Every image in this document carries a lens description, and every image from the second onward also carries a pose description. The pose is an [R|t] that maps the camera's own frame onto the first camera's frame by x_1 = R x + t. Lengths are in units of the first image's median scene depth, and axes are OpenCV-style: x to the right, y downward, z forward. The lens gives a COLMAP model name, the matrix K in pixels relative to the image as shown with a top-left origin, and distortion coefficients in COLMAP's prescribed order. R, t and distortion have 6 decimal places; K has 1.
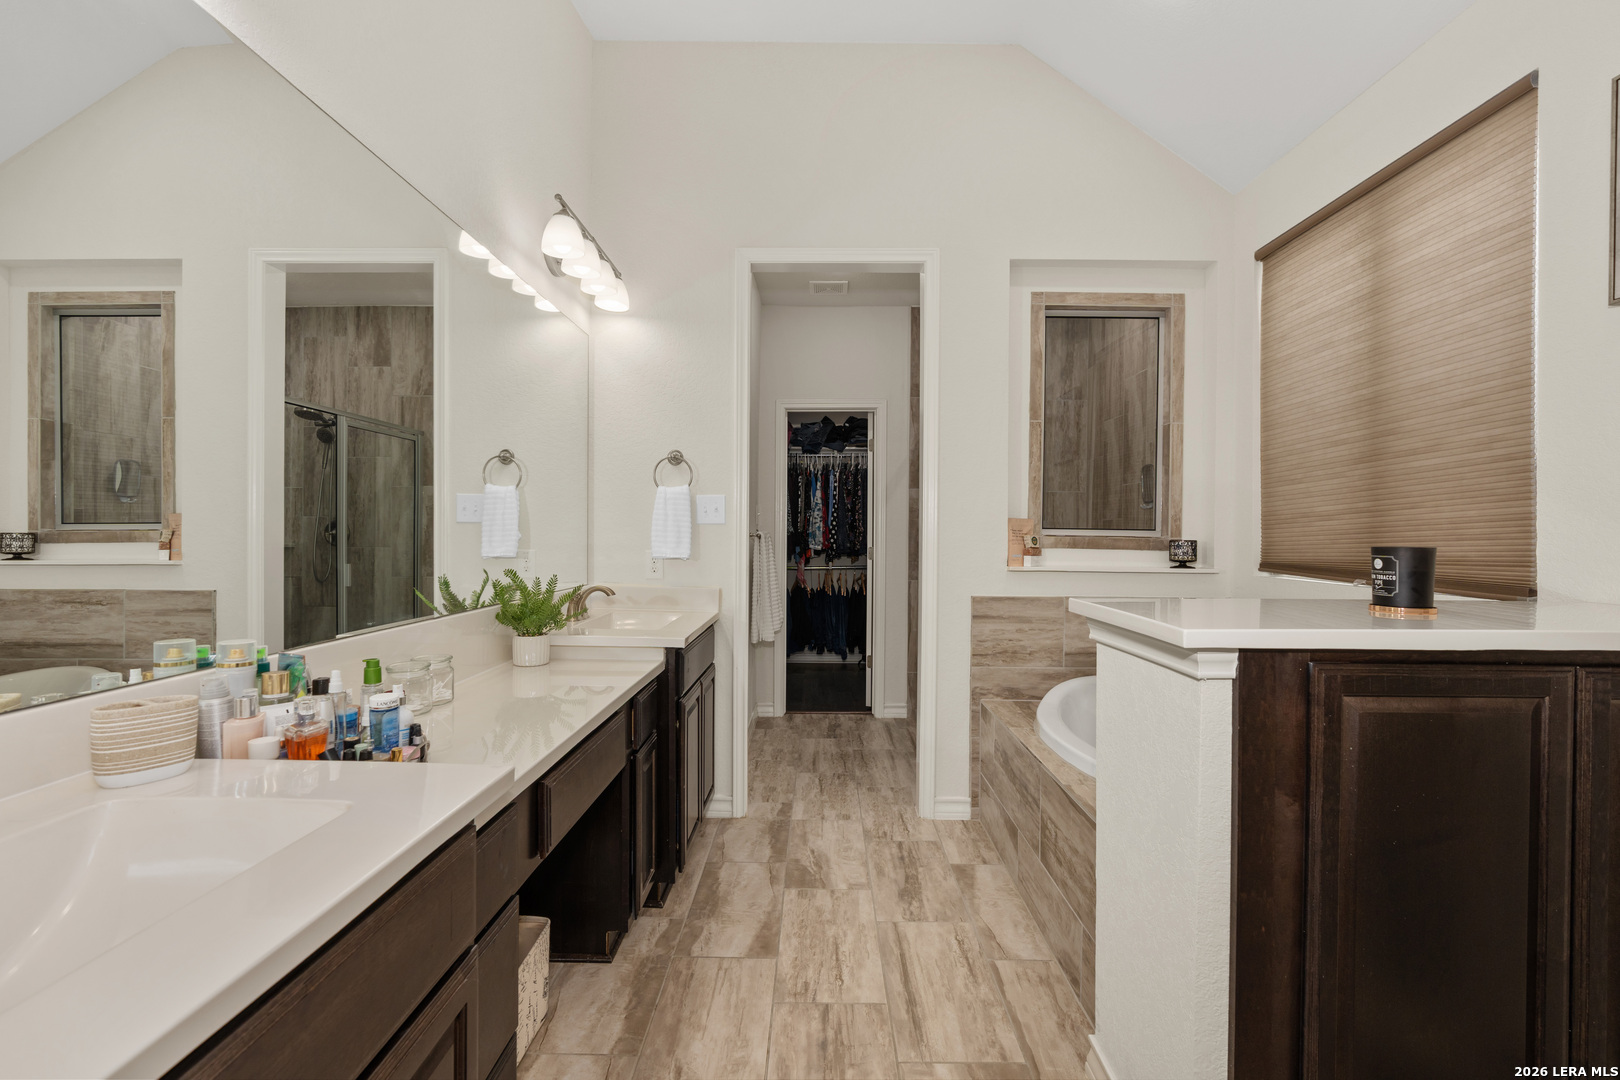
lens RADIAL K [[722.8, 0, 809.5], [0, 722.8, 540.7], [0, 0, 1]] dist [-0.004150, 0.001969]
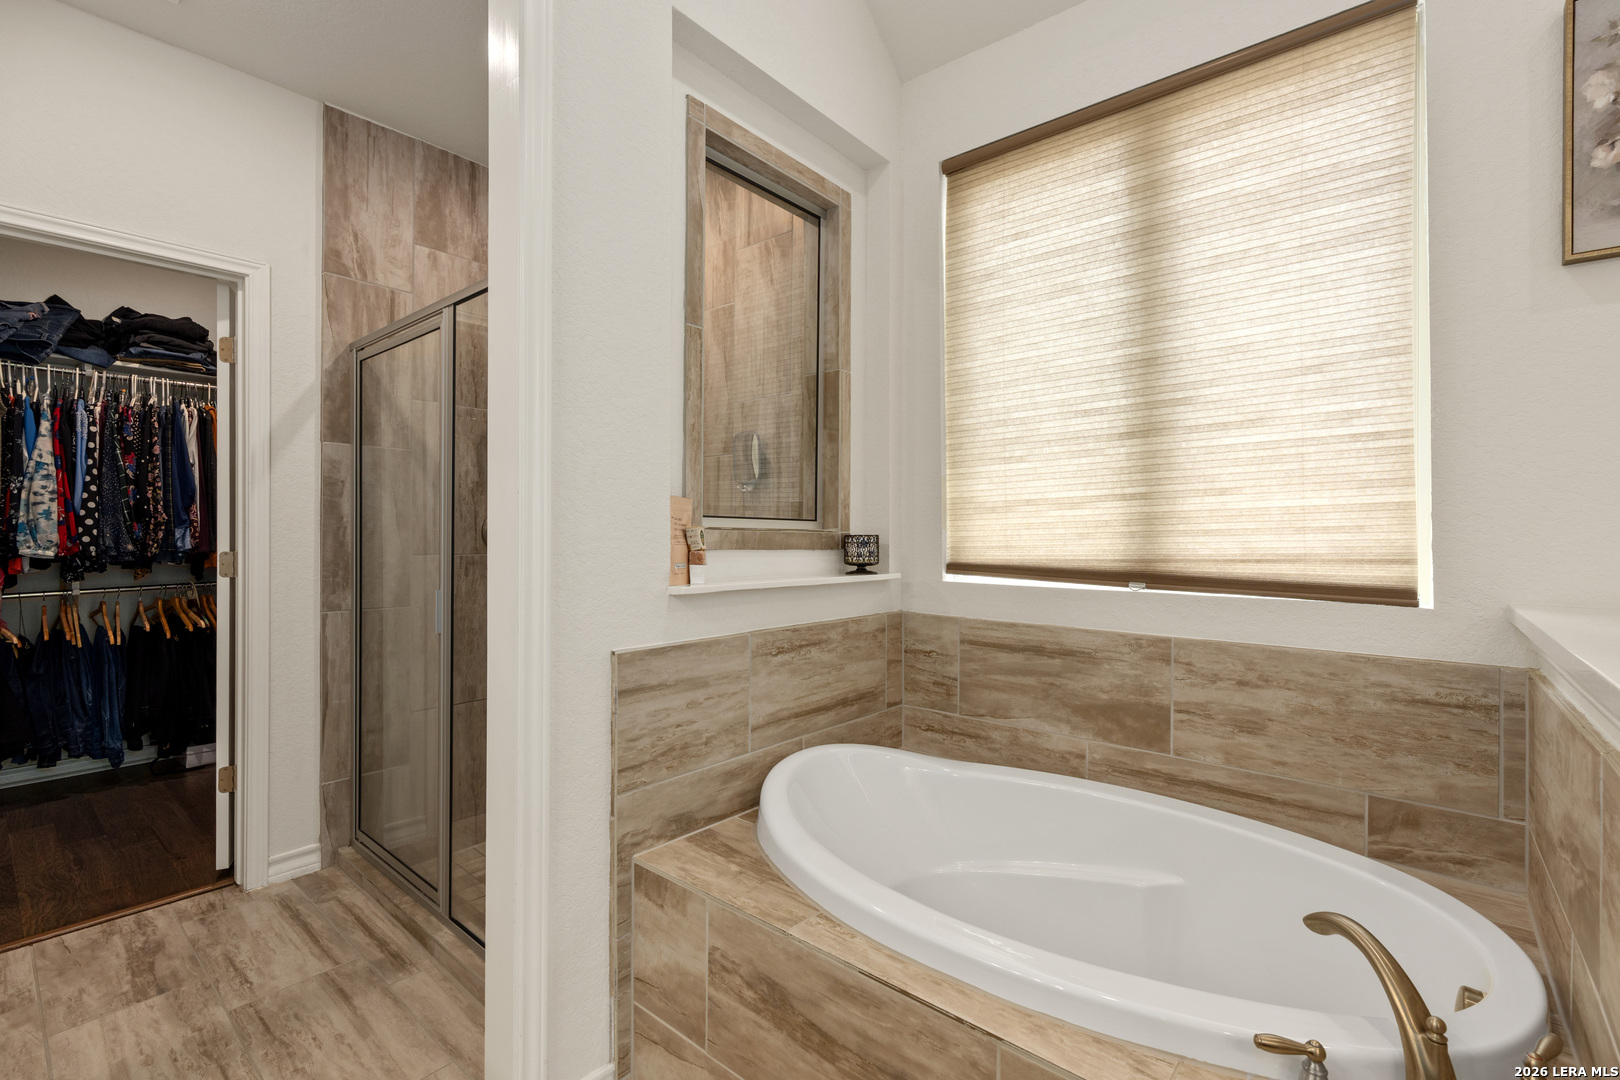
lens RADIAL K [[722.8, 0, 811.4], [0, 722.8, 535.2], [0, 0, 1]] dist [-0.004150, 0.001969]
pose [[0.637113, -0.007777, 0.770731, -0.080991], [0.006613, 0.999967, 0.004624, -0.004828], [-0.770742, 0.002151, 0.637143, 0.699014]]
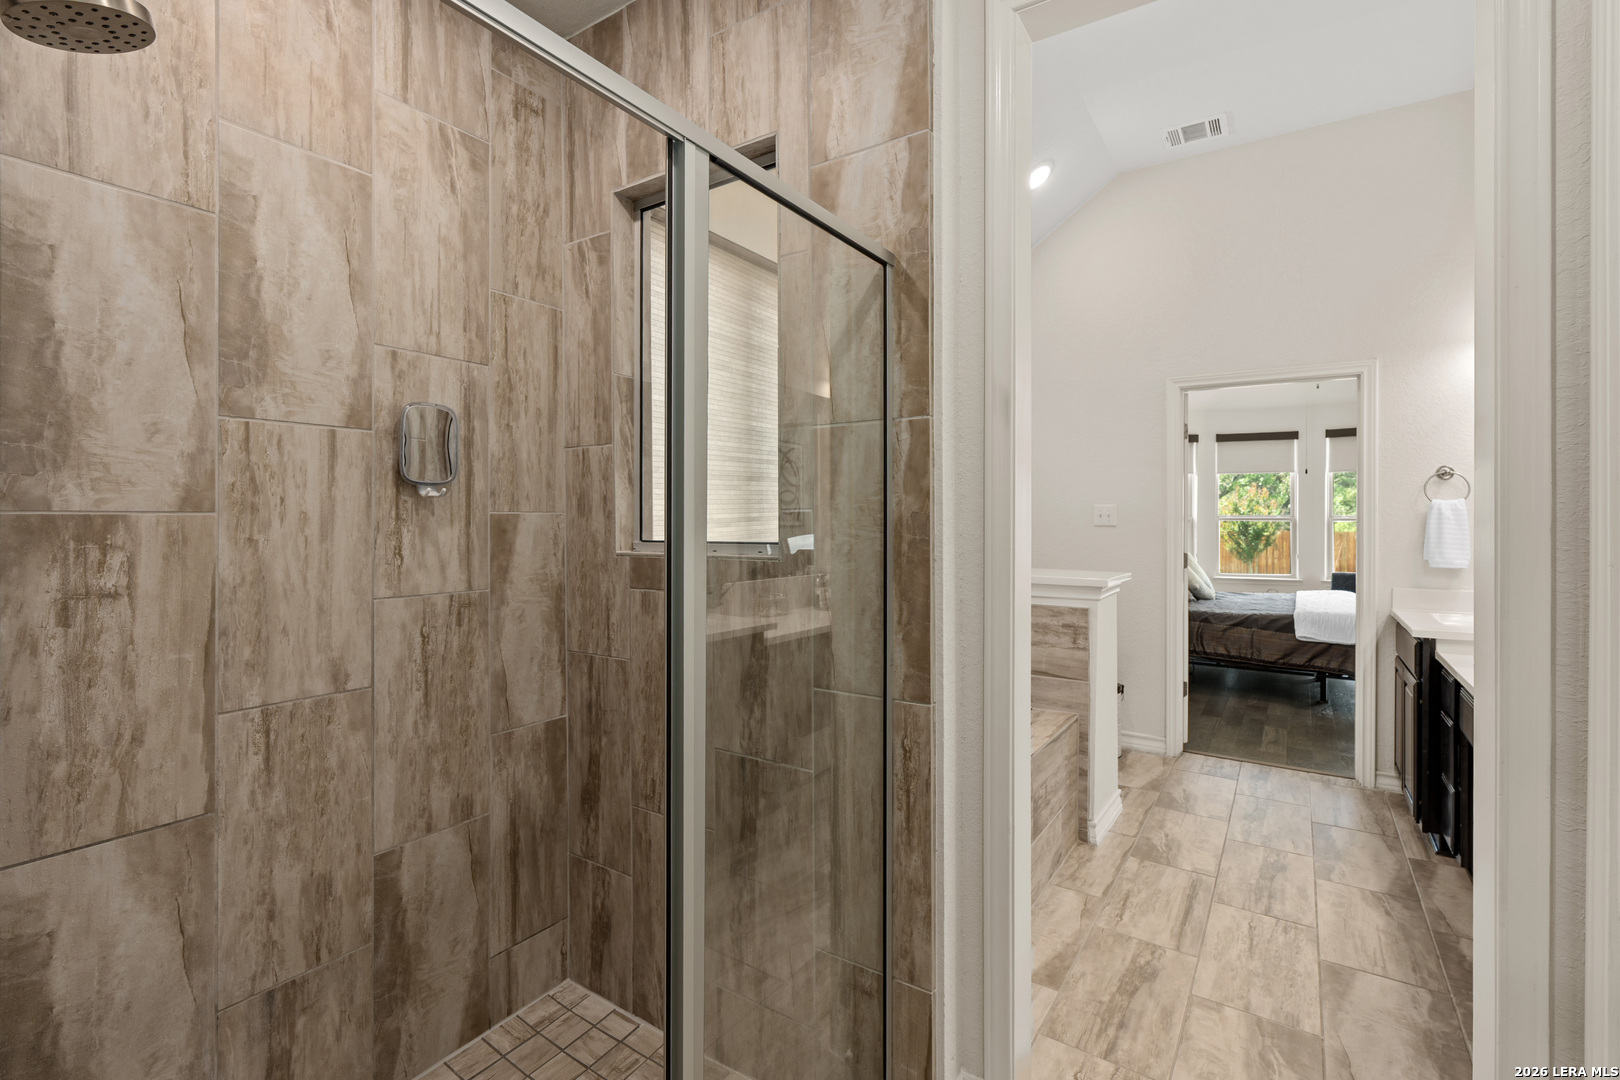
lens RADIAL K [[722.8, 0, 811.5], [0, 722.8, 525.7], [0, 0, 1]] dist [-0.004150, 0.001969]
pose [[-0.836134, -0.012026, 0.548394, 0.003775], [-0.001745, 0.999813, 0.019266, -0.053282], [-0.548523, 0.015152, -0.835998, 1.848370]]
